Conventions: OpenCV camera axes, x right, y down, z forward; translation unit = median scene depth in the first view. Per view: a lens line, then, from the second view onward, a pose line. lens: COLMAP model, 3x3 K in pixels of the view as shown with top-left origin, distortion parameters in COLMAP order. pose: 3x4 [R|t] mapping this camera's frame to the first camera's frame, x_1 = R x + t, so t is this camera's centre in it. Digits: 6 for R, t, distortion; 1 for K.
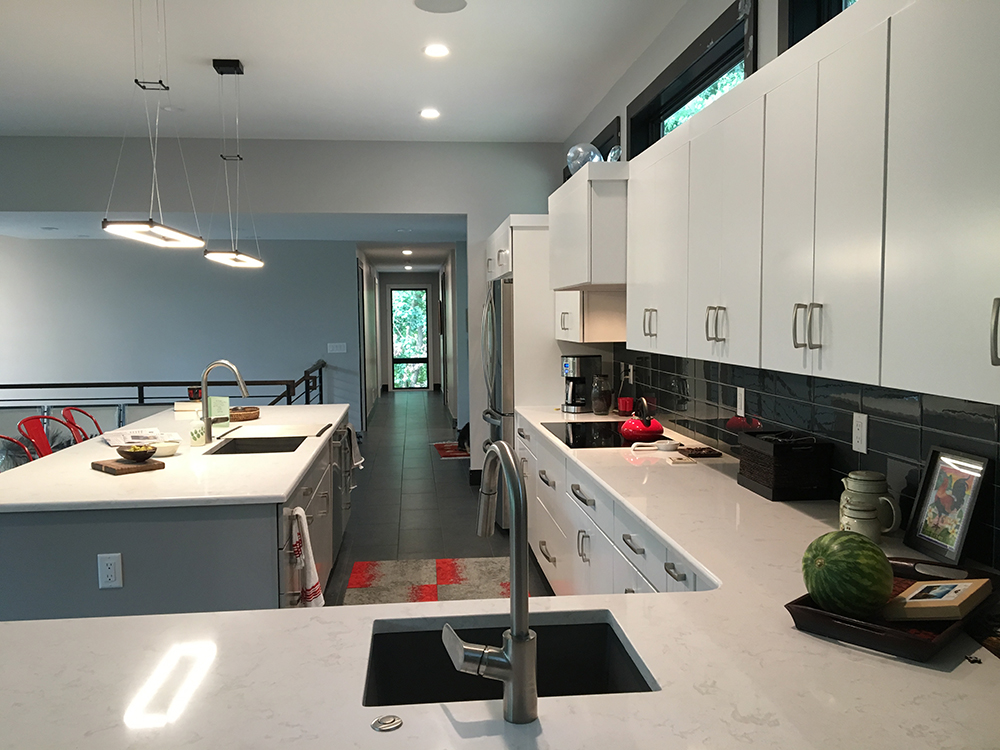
lens RADIAL K [[849.0, 0, 495.4], [0, 849.0, 380.0], [0, 0, 1]] dist [0.051461, -0.066322]
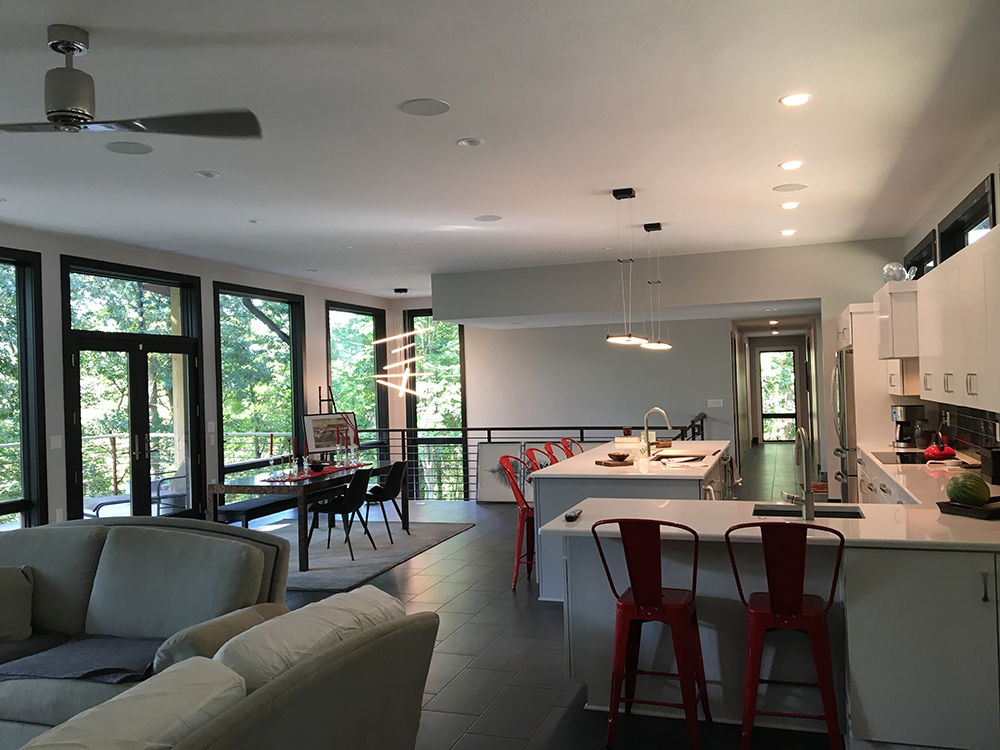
lens RADIAL K [[849.0, 0, 489.0], [0, 849.0, 377.5], [0, 0, 1]] dist [0.051461, -0.066322]
pose [[0.908967, -0.020367, -0.416371, 0.060210], [-0.009755, 0.997493, -0.070090, 0.027544], [0.416754, 0.067771, 0.906489, -0.489059]]
